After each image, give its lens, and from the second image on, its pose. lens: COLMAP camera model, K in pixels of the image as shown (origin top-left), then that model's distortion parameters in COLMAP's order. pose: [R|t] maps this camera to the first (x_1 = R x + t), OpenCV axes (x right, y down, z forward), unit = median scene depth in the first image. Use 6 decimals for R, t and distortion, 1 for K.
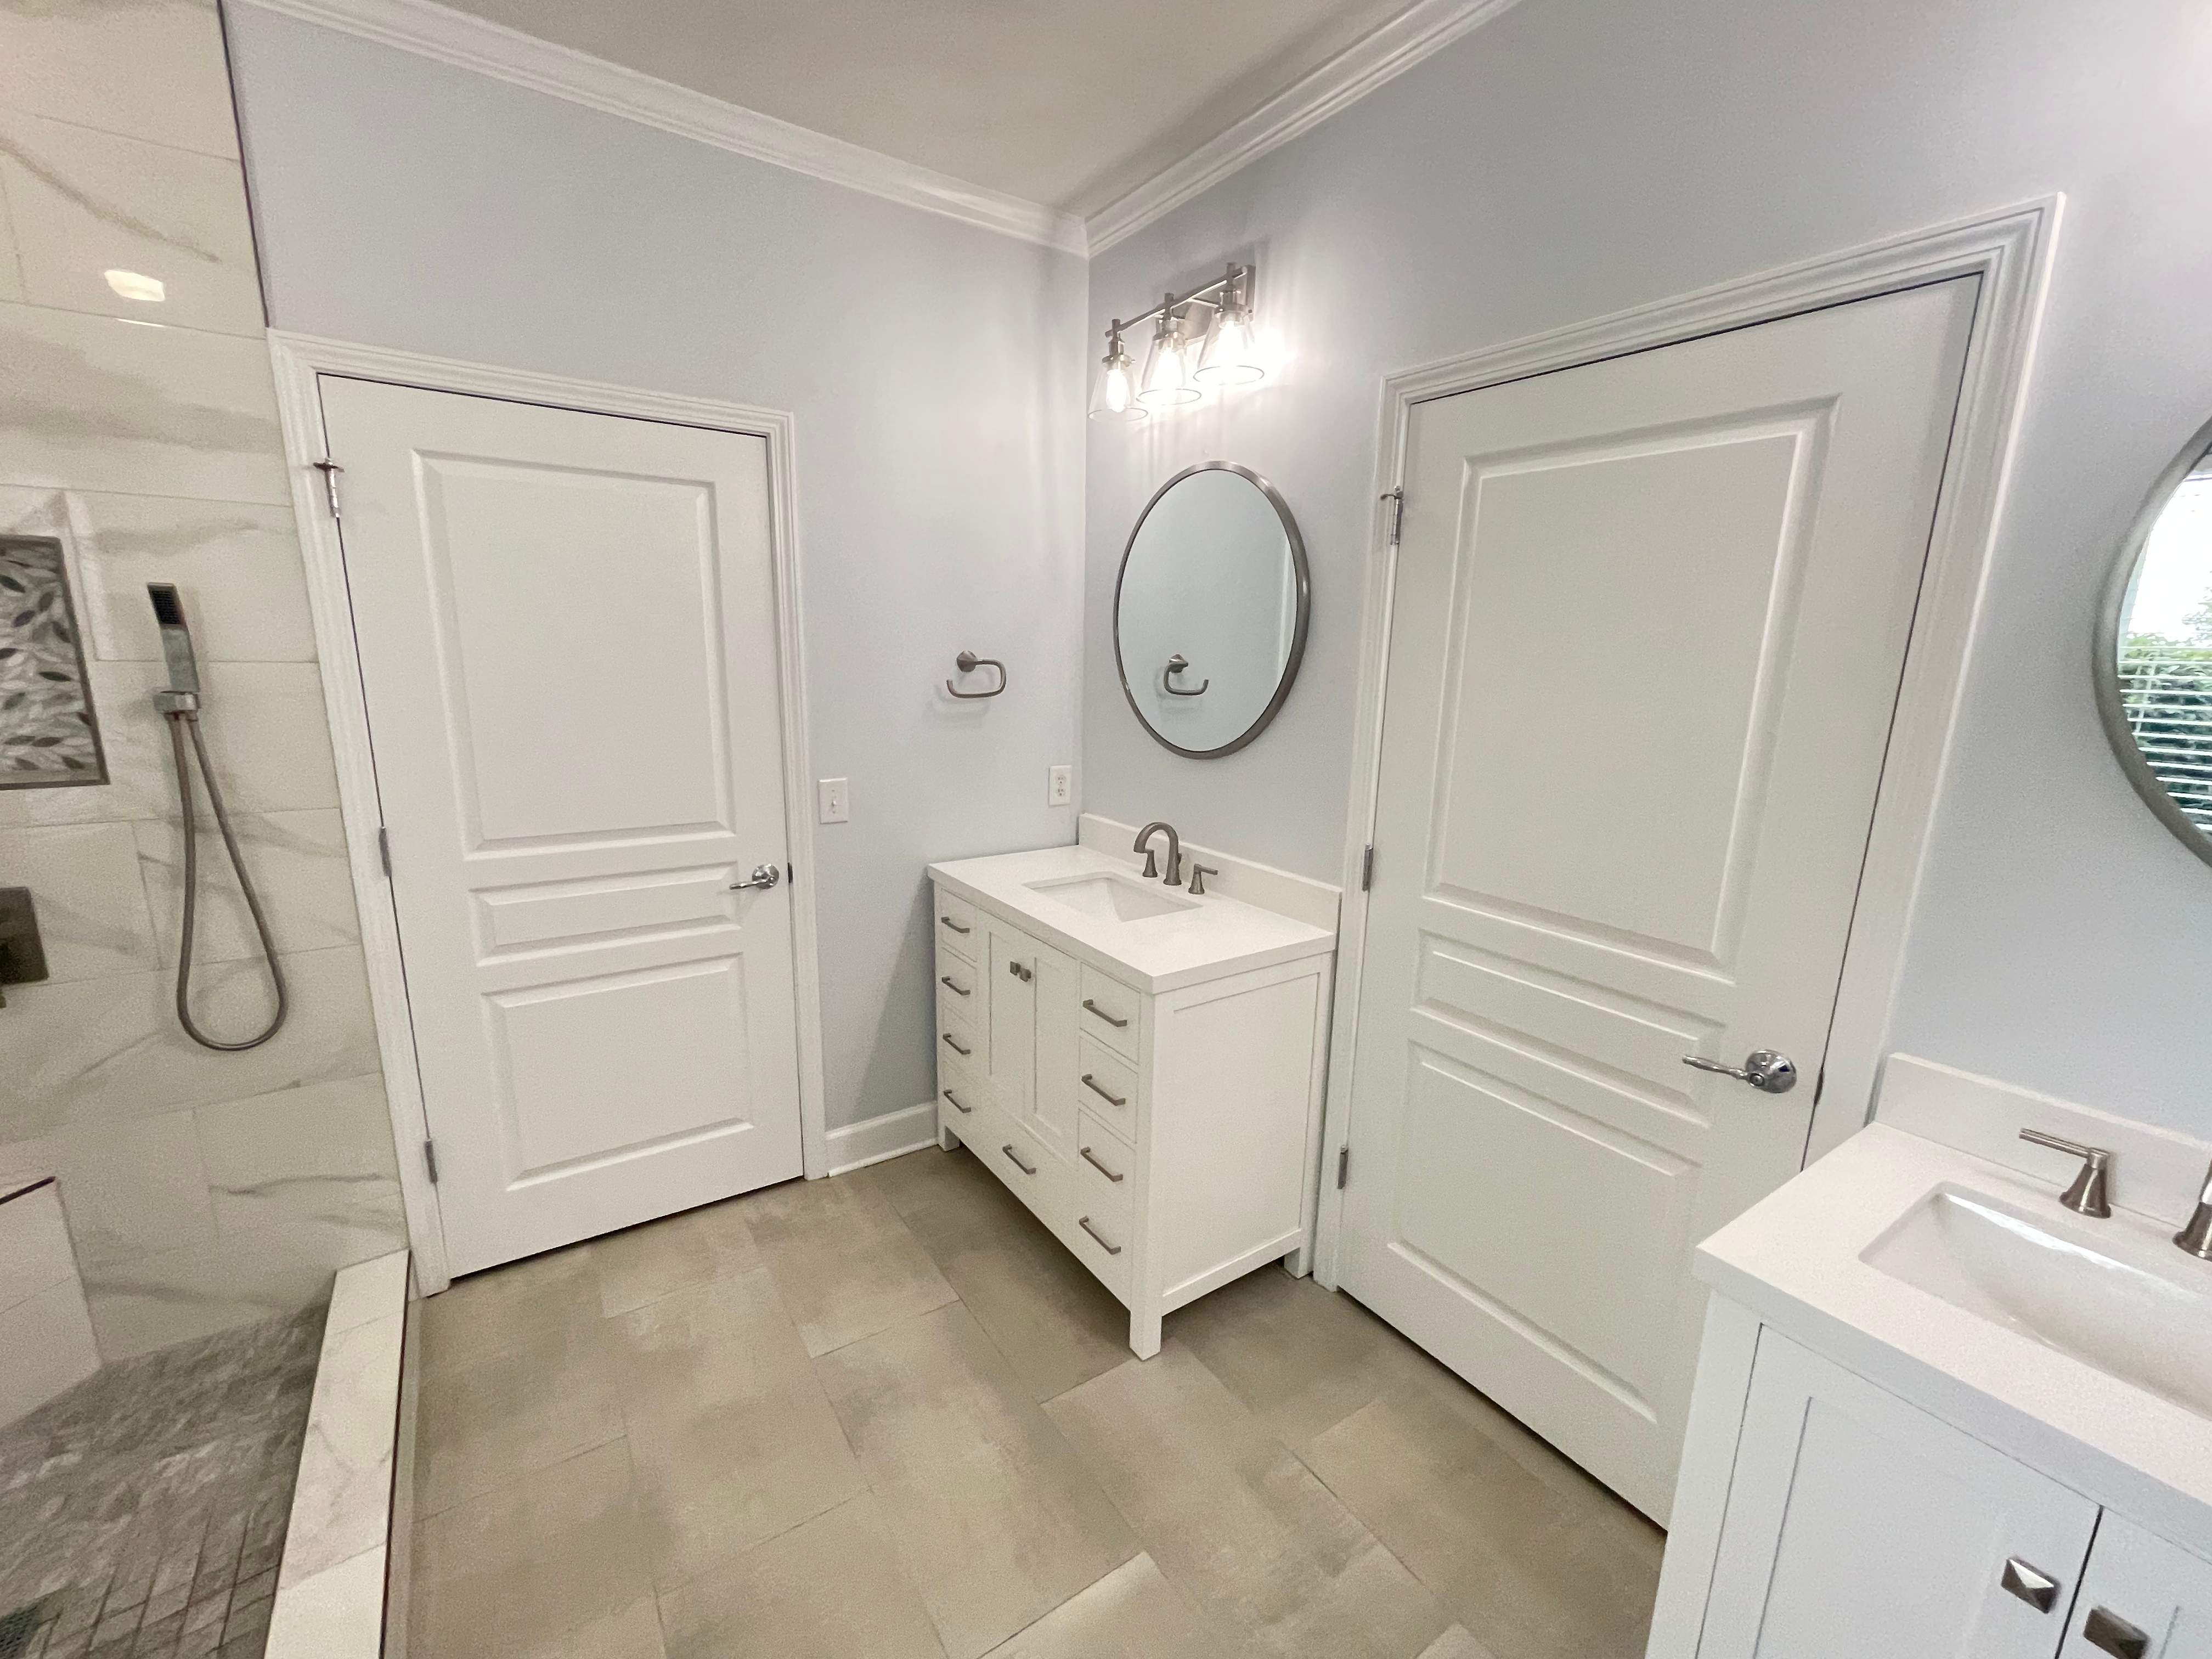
lens RADIAL K [[916.0, 0, 1103.0], [0, 916.0, 840.9], [0, 0, 1]] dist [0.001708, 0.000765]
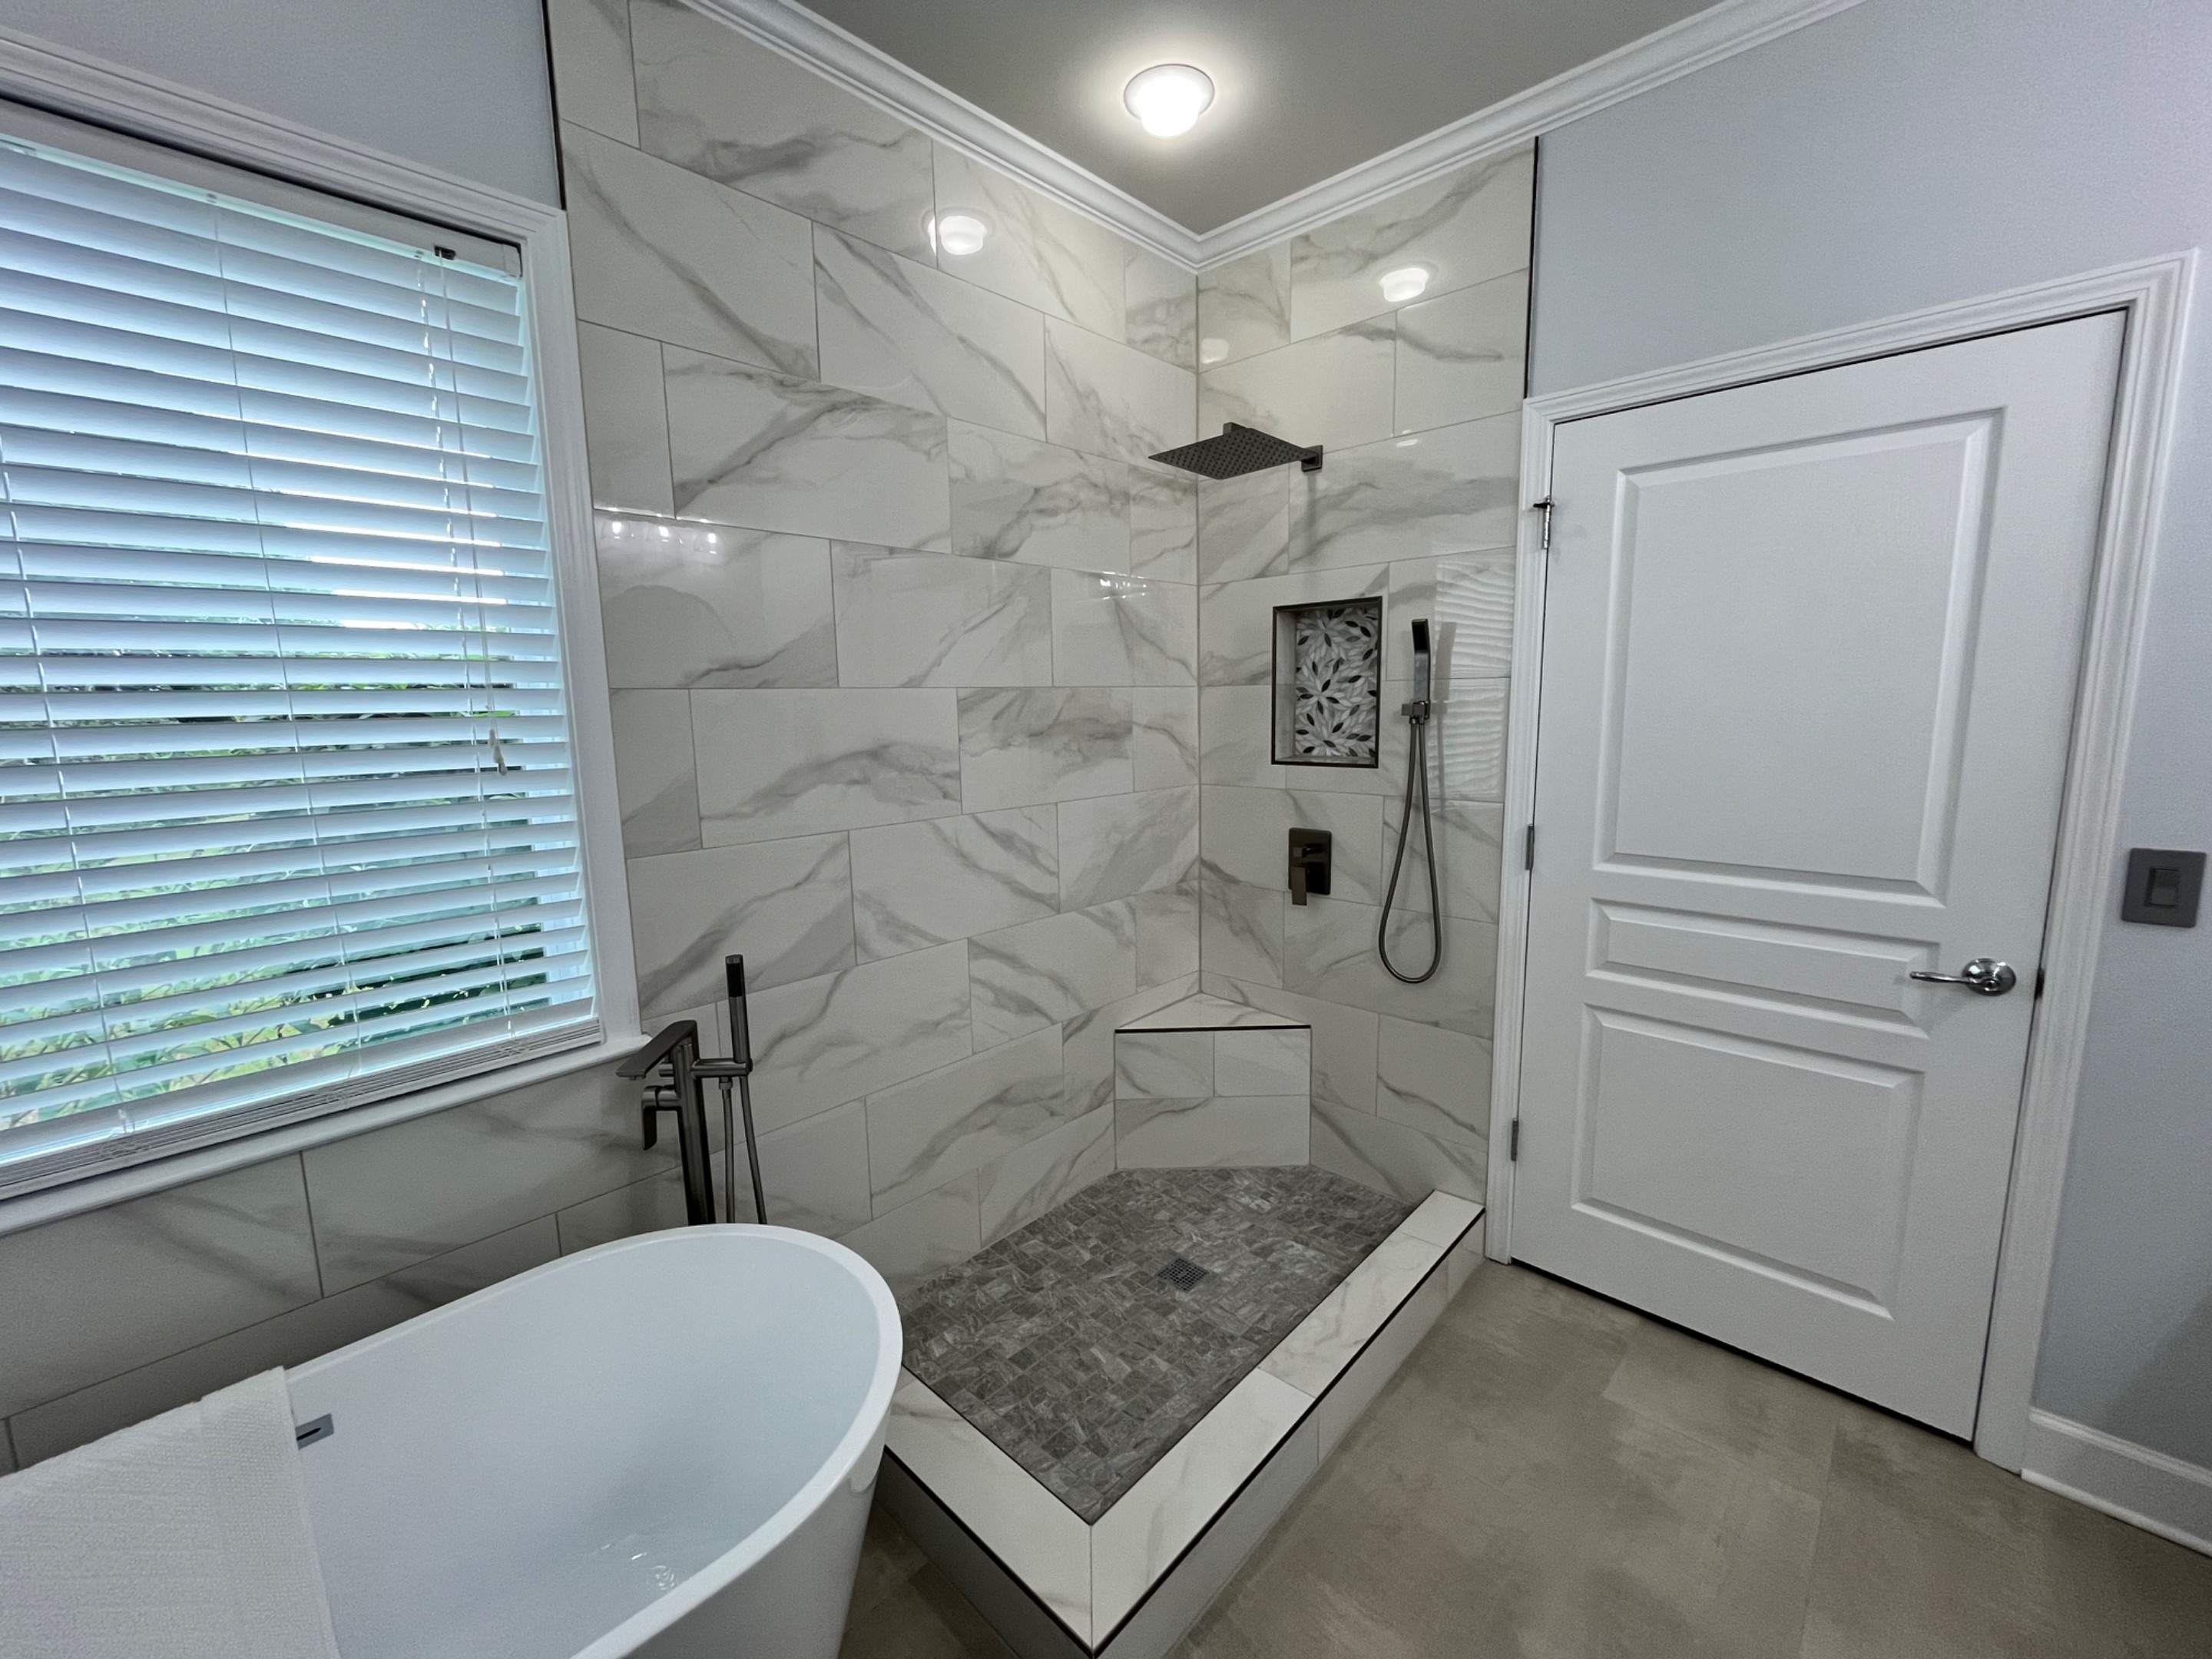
lens RADIAL K [[894.2, 0, 1106.0], [0, 894.2, 829.5], [0, 0, 1]] dist [0.000317, -0.000159]
pose [[0.215929, 0.117153, -0.969355, 0.151834], [-0.182440, 0.980133, 0.077816, -0.000540], [0.959213, 0.160047, 0.233012, 0.270773]]
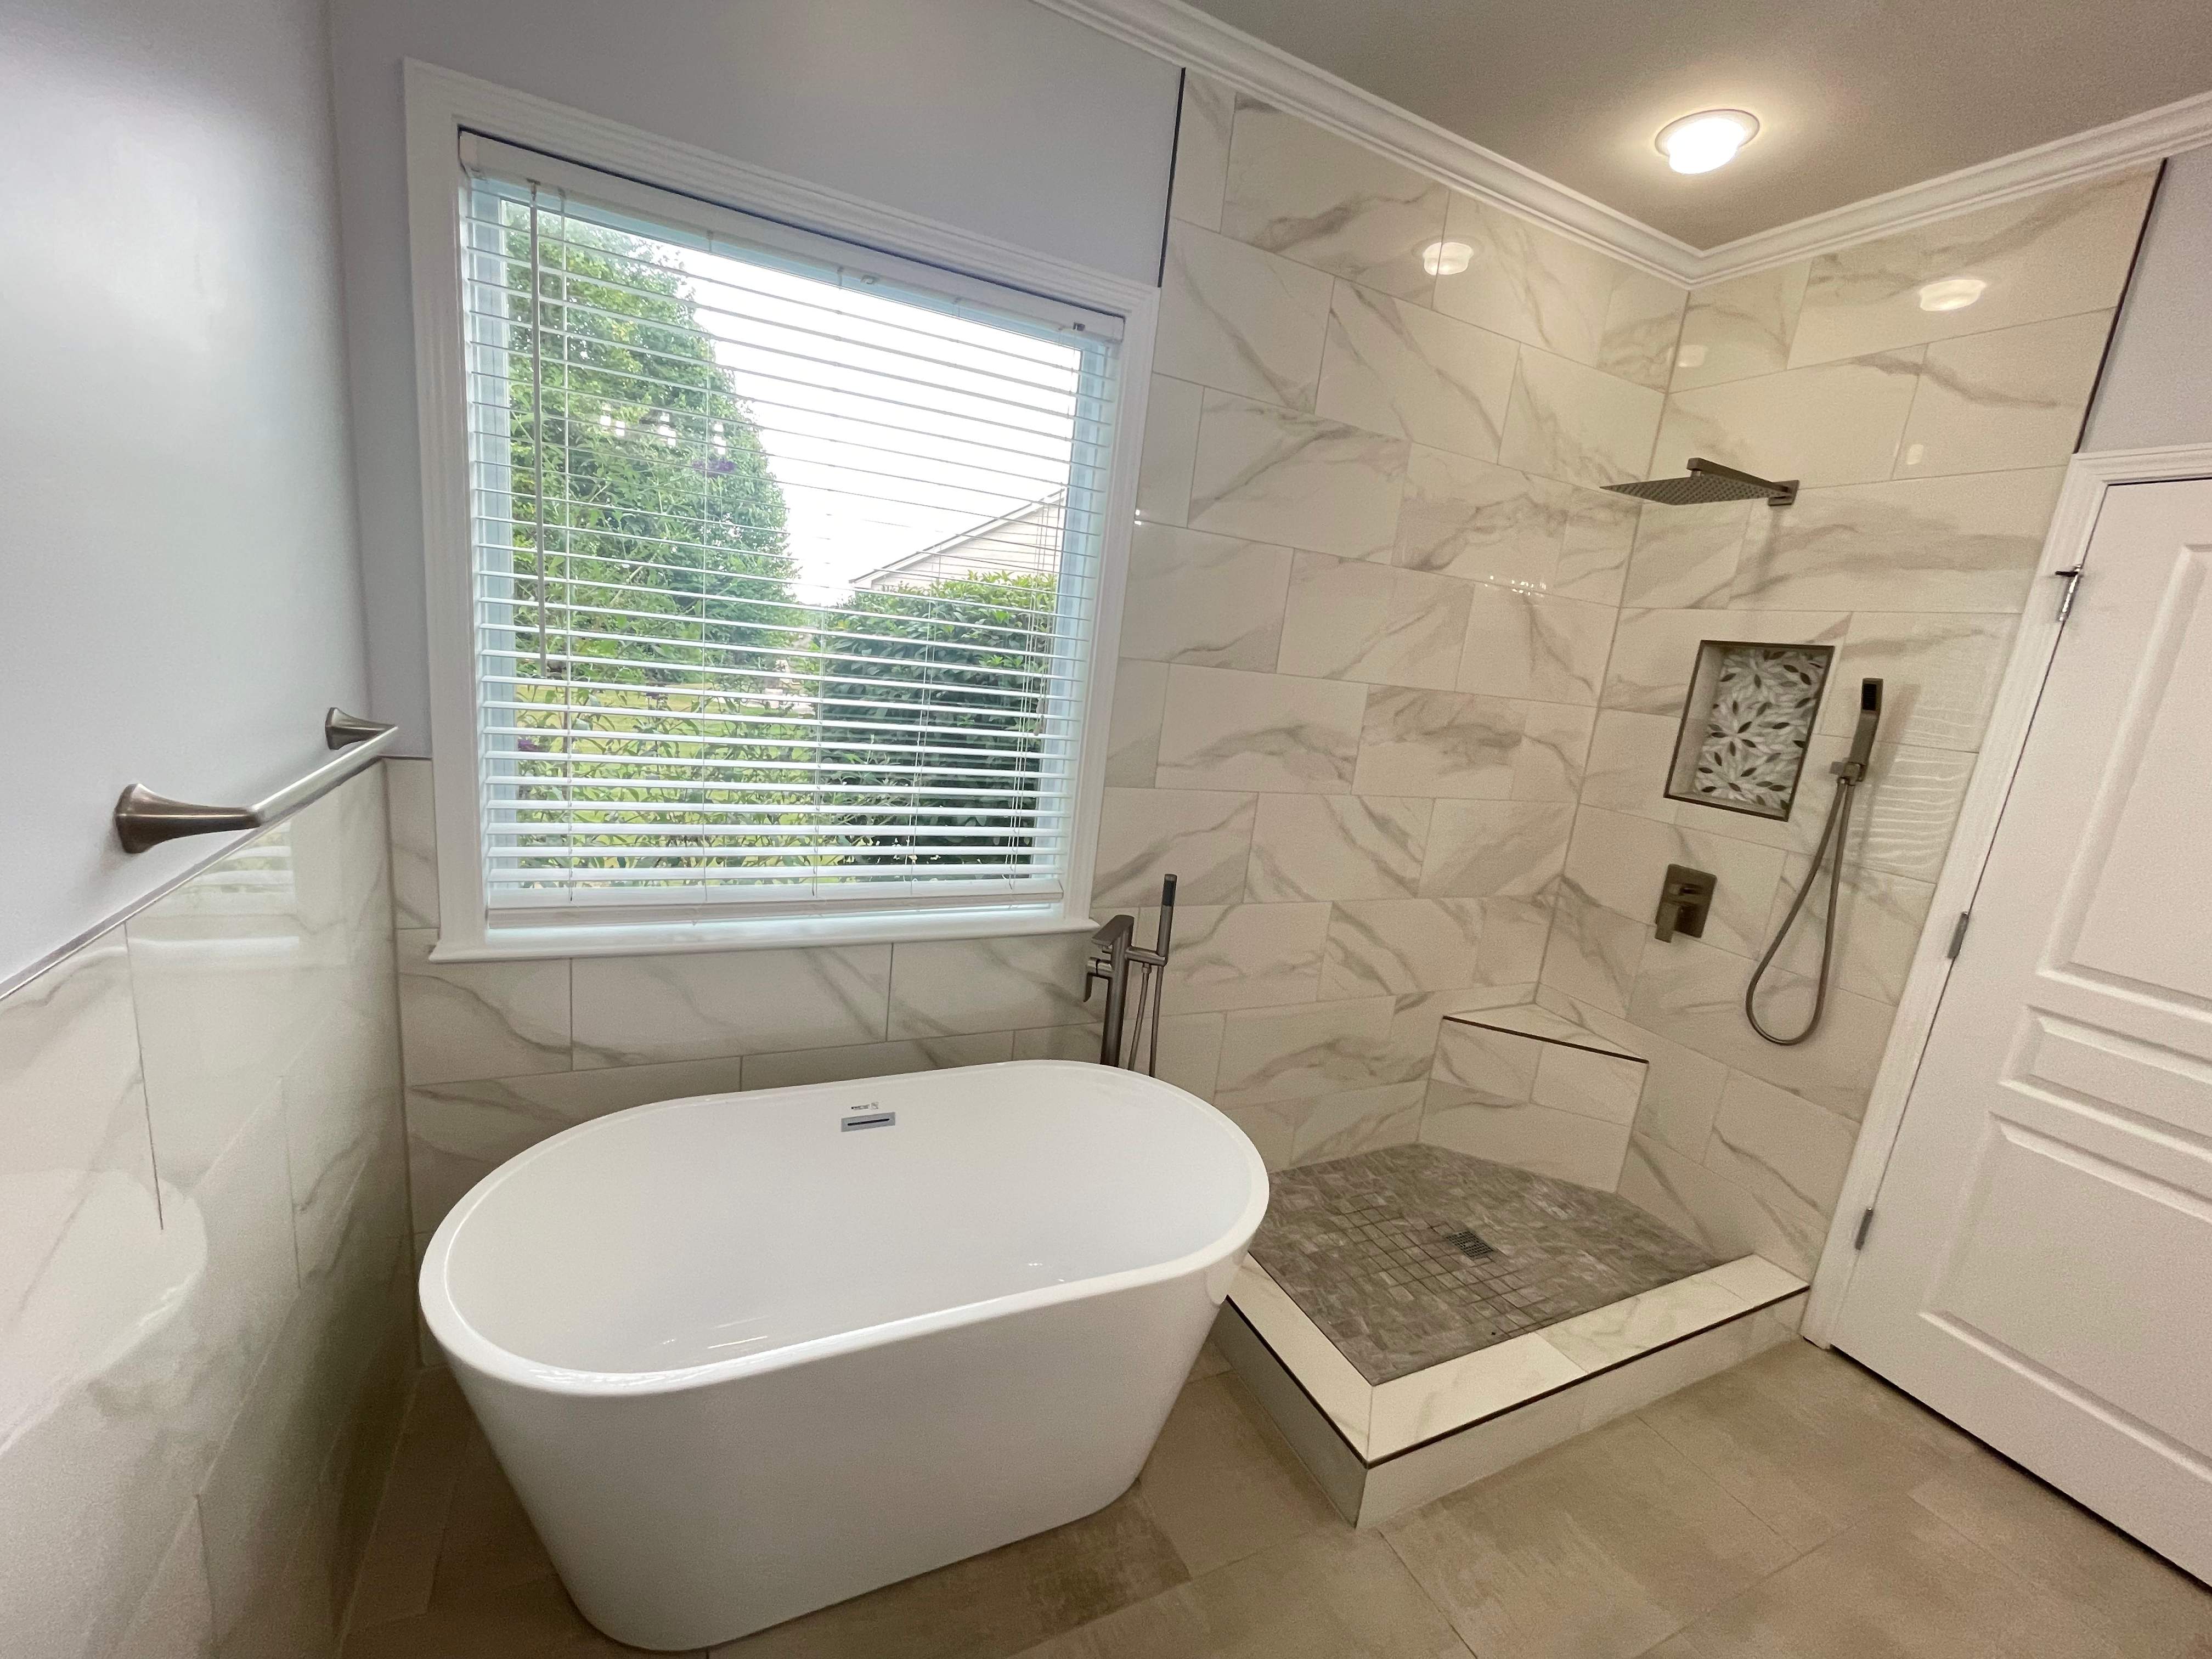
lens RADIAL K [[916.0, 0, 1103.0], [0, 916.0, 840.9], [0, 0, 1]] dist [0.001708, 0.000765]
pose [[-0.140716, 0.171941, -0.975005, 0.357151], [-0.315889, 0.925534, 0.208807, 0.001273], [0.938303, 0.337376, -0.075923, 0.146944]]
